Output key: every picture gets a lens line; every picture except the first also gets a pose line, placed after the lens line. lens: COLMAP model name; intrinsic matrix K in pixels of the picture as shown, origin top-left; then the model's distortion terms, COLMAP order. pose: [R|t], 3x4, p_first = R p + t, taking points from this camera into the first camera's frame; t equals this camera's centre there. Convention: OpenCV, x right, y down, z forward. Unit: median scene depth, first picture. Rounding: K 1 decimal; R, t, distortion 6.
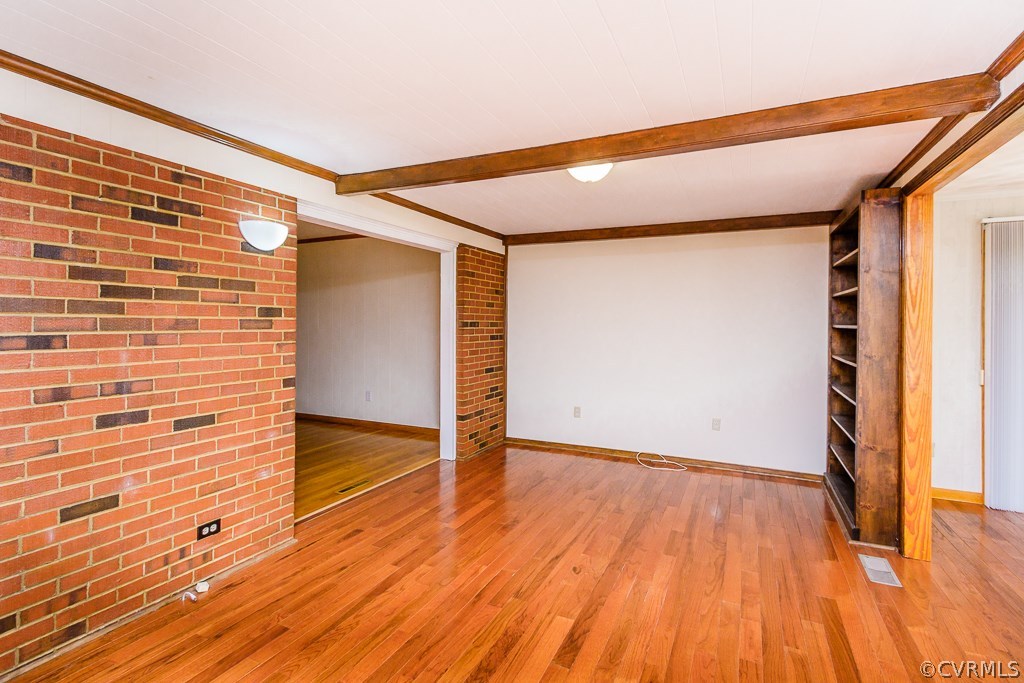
lens RADIAL K [[489.5, 0, 505.6], [0, 489.5, 323.1], [0, 0, 1]] dist [0.000510, -0.000826]
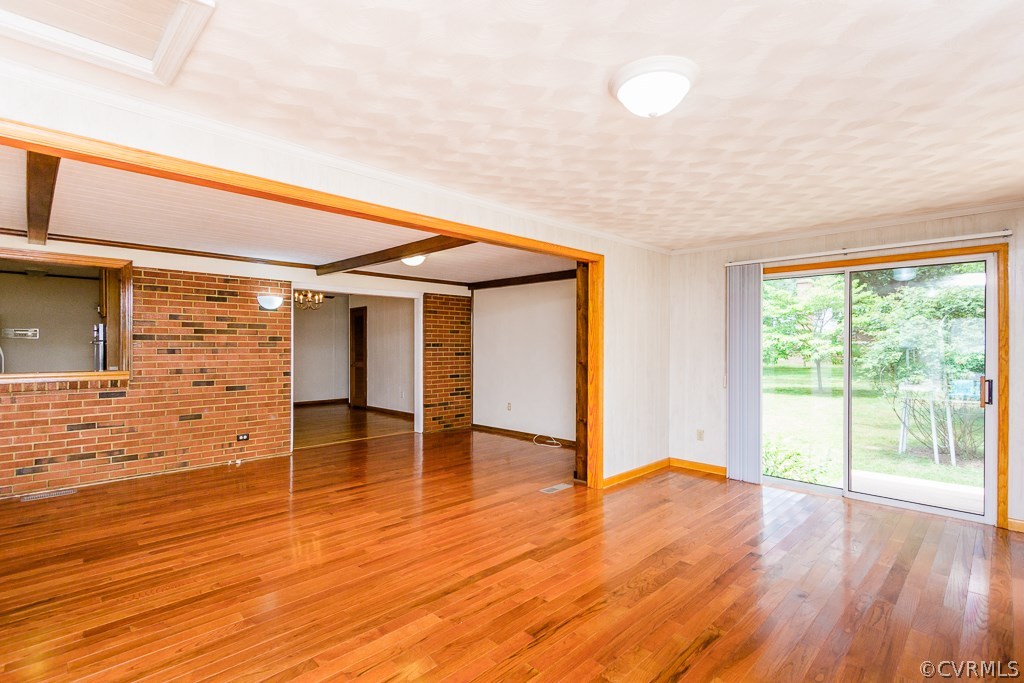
lens RADIAL K [[489.5, 0, 513.0], [0, 489.5, 347.7], [0, 0, 1]] dist [0.000510, -0.000826]
pose [[0.945030, -0.004630, -0.326951, 1.220281], [0.005321, 0.999985, 0.001218, 0.019055], [0.326941, -0.002891, 0.945040, -0.662046]]
